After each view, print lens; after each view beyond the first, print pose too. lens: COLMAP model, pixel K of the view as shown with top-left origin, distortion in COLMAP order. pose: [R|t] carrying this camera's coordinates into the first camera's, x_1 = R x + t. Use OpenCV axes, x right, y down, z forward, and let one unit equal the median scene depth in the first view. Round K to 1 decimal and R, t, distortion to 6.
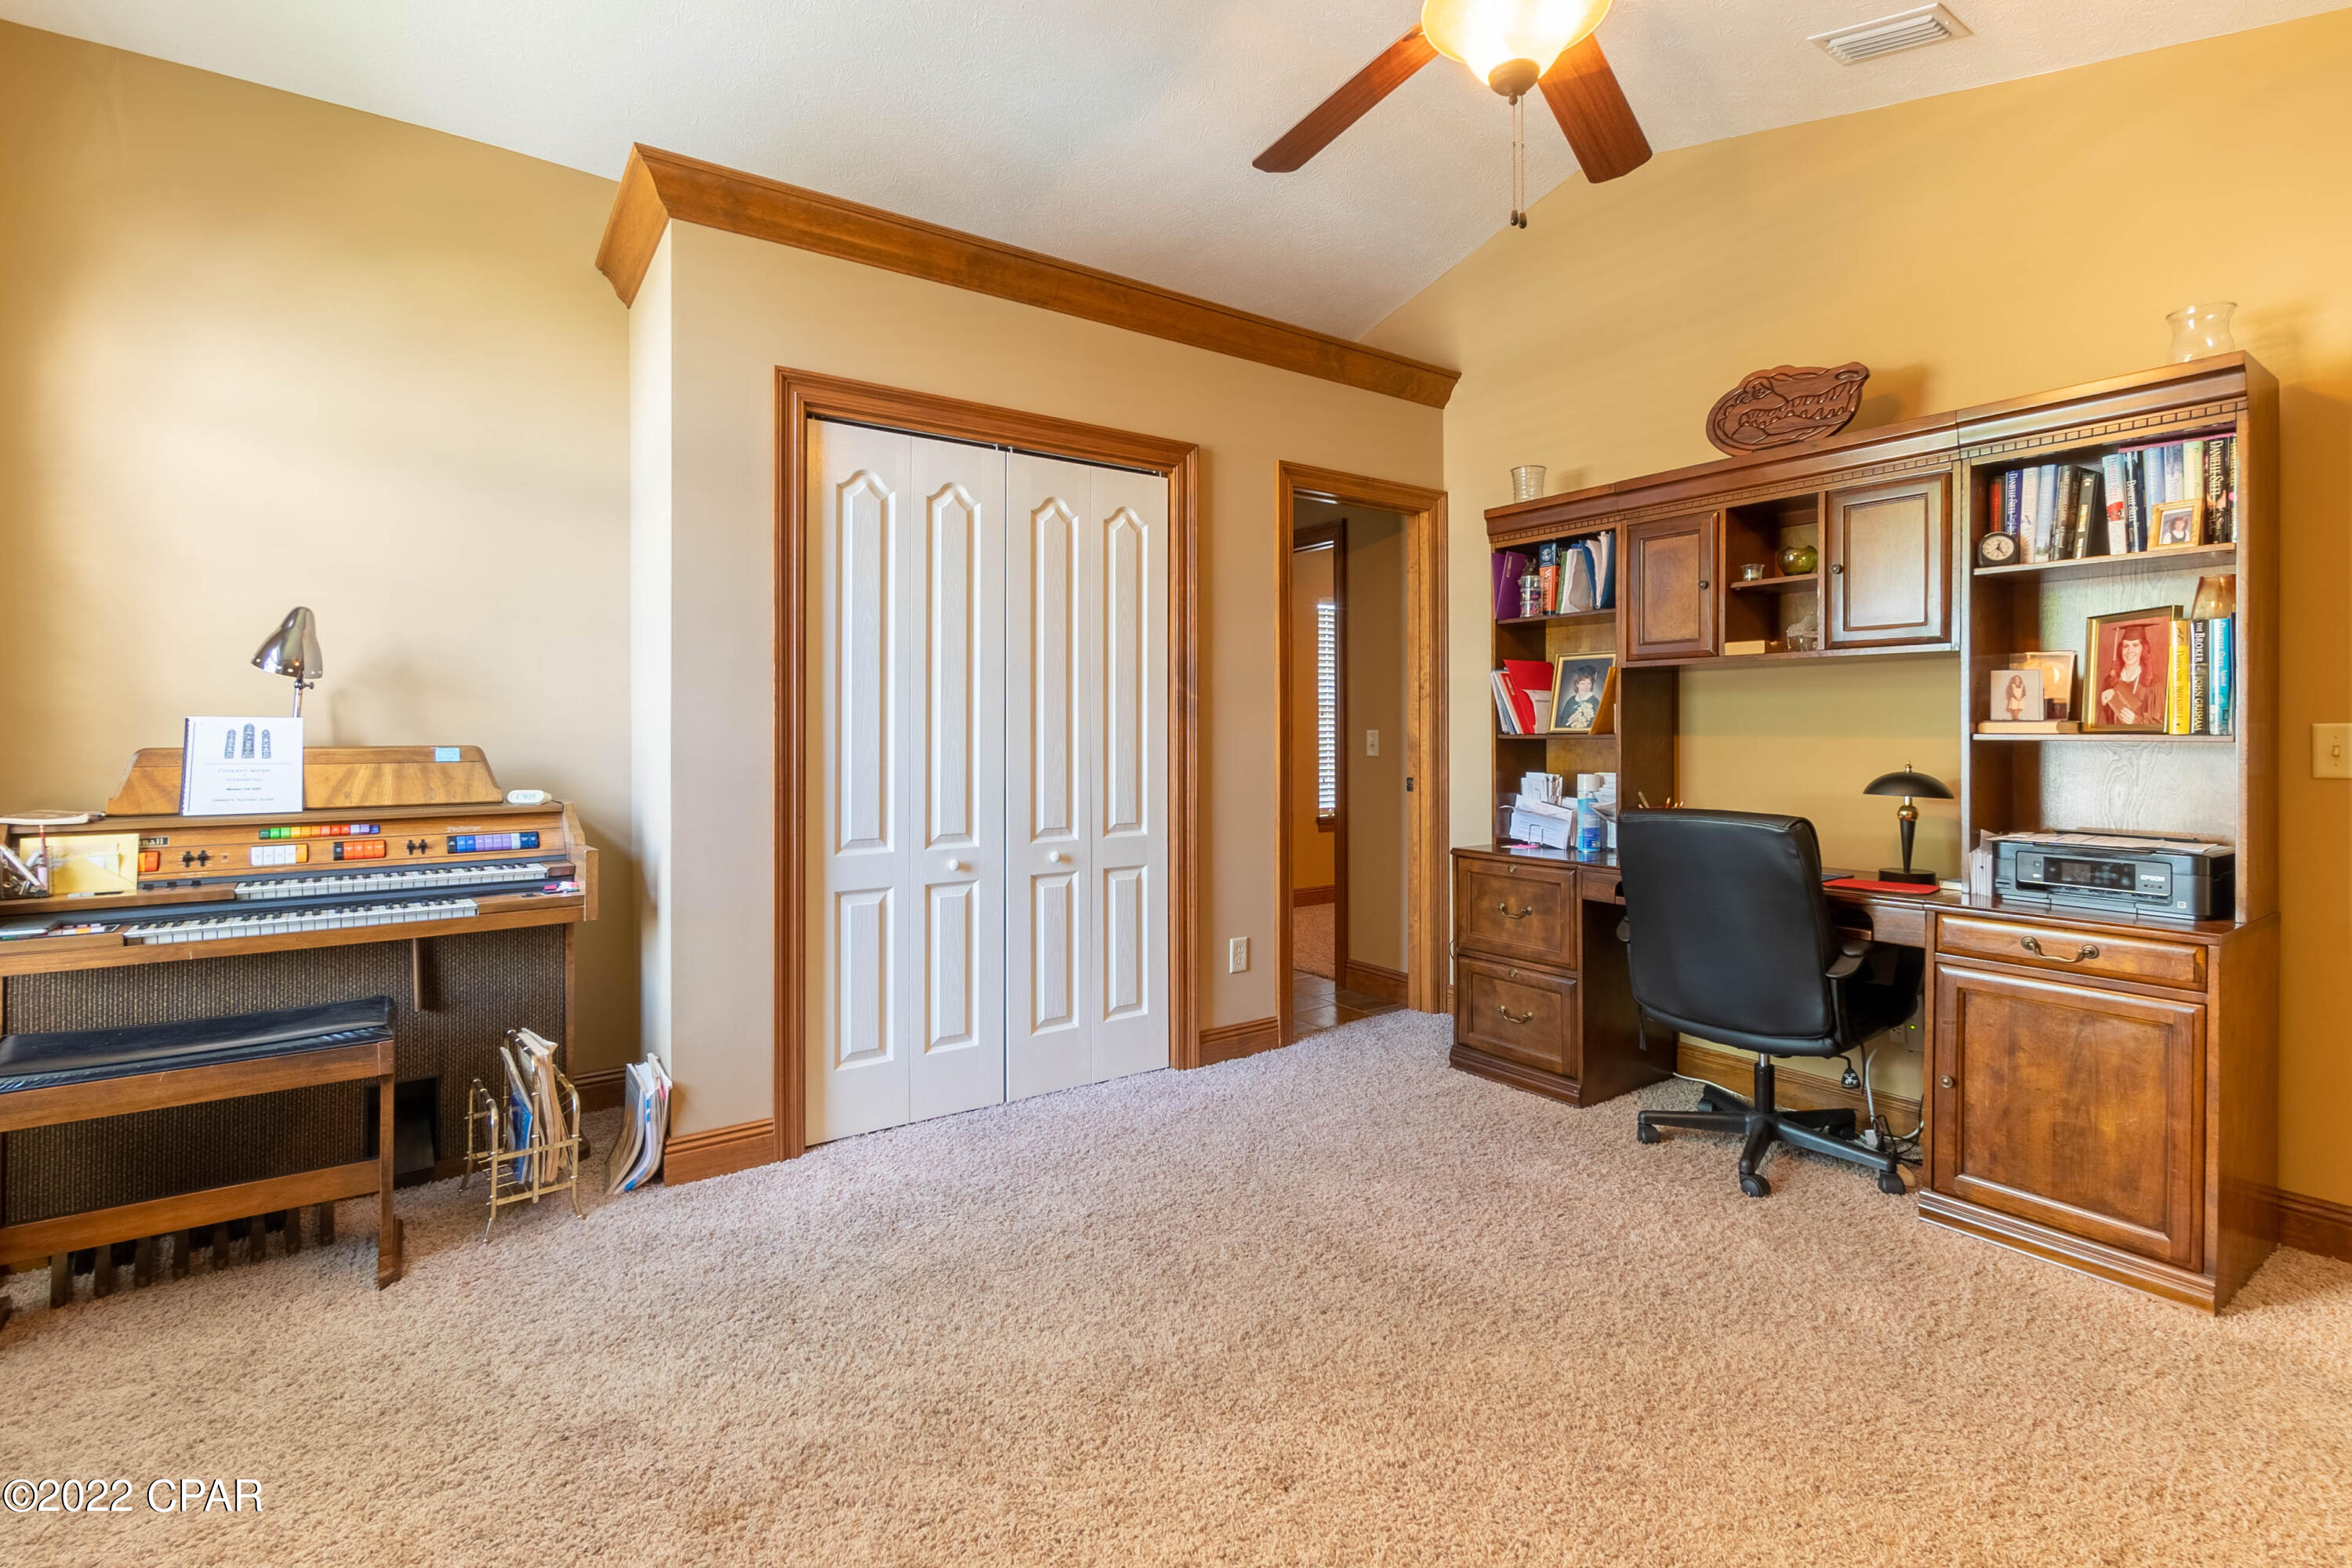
lens RADIAL K [[1058.2, 0, 1176.5], [0, 1058.2, 730.4], [0, 0, 1]] dist [0.000539, 0.000094]
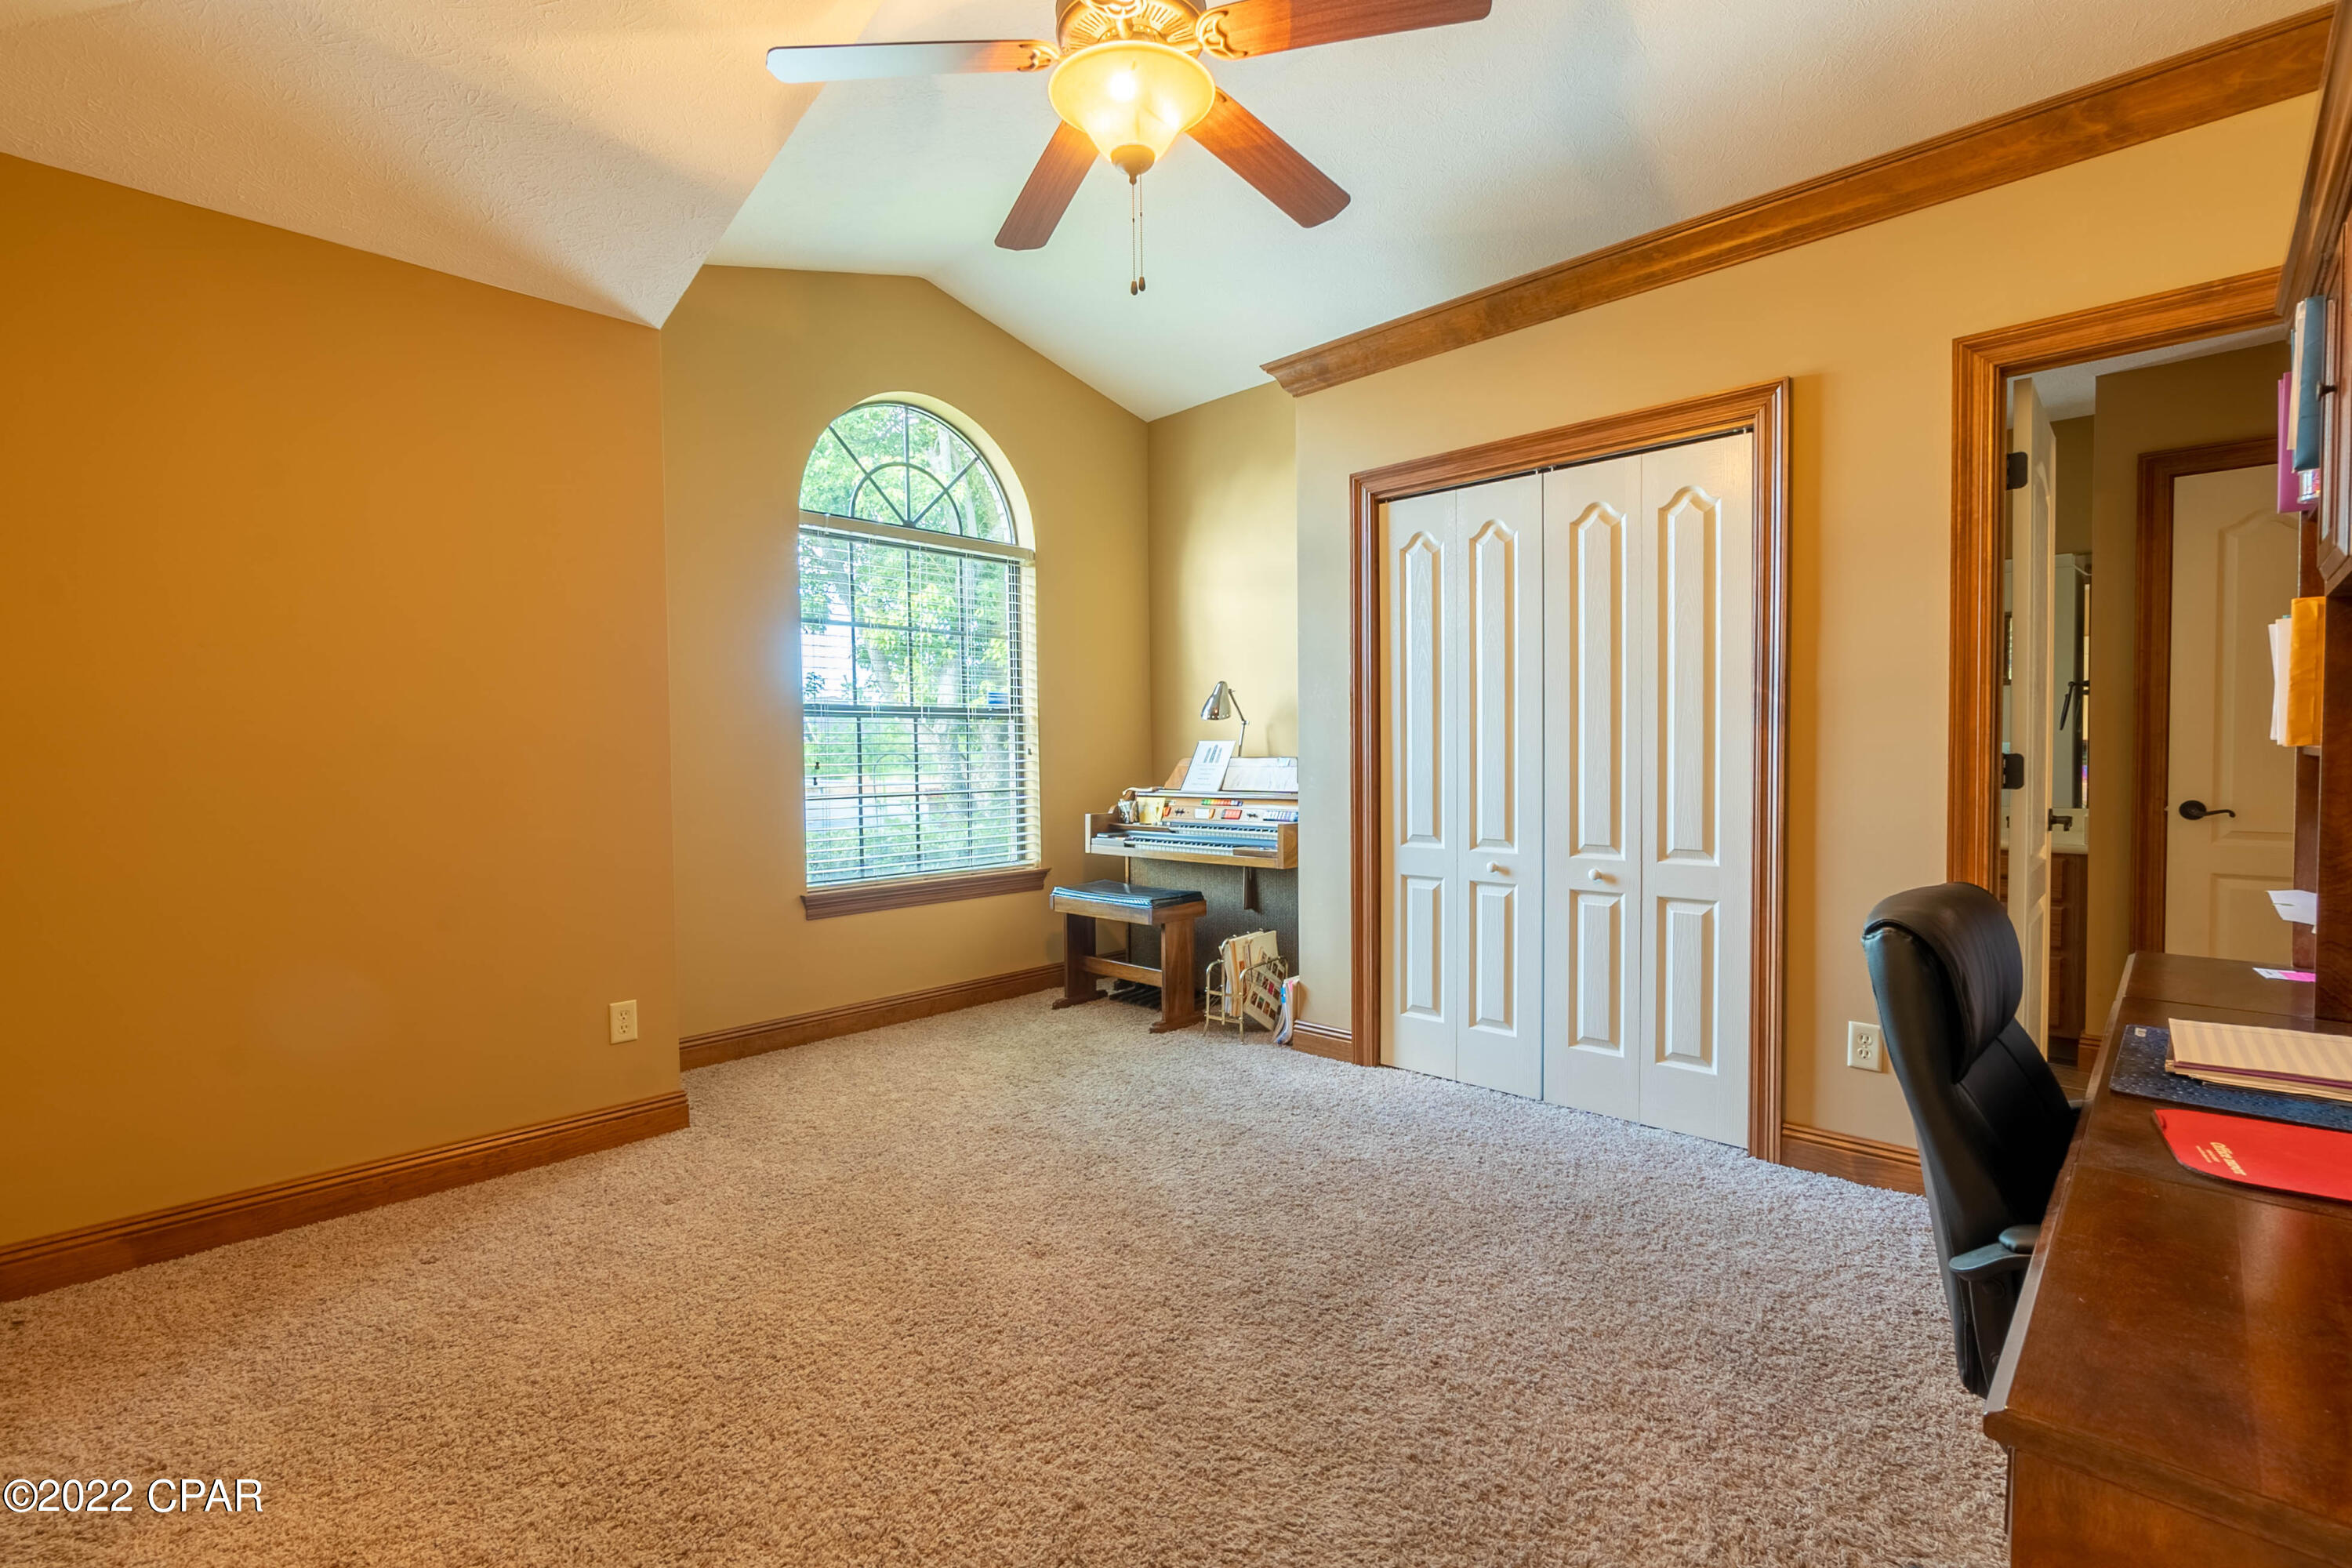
lens RADIAL K [[1058.2, 0, 1182.1], [0, 1058.2, 785.3], [0, 0, 1]] dist [0.000539, 0.000094]
pose [[0.202835, 0.032592, -0.978670, 0.846309], [0.010966, 0.999308, 0.035553, -0.001634], [0.979151, -0.017944, 0.202337, 0.482582]]
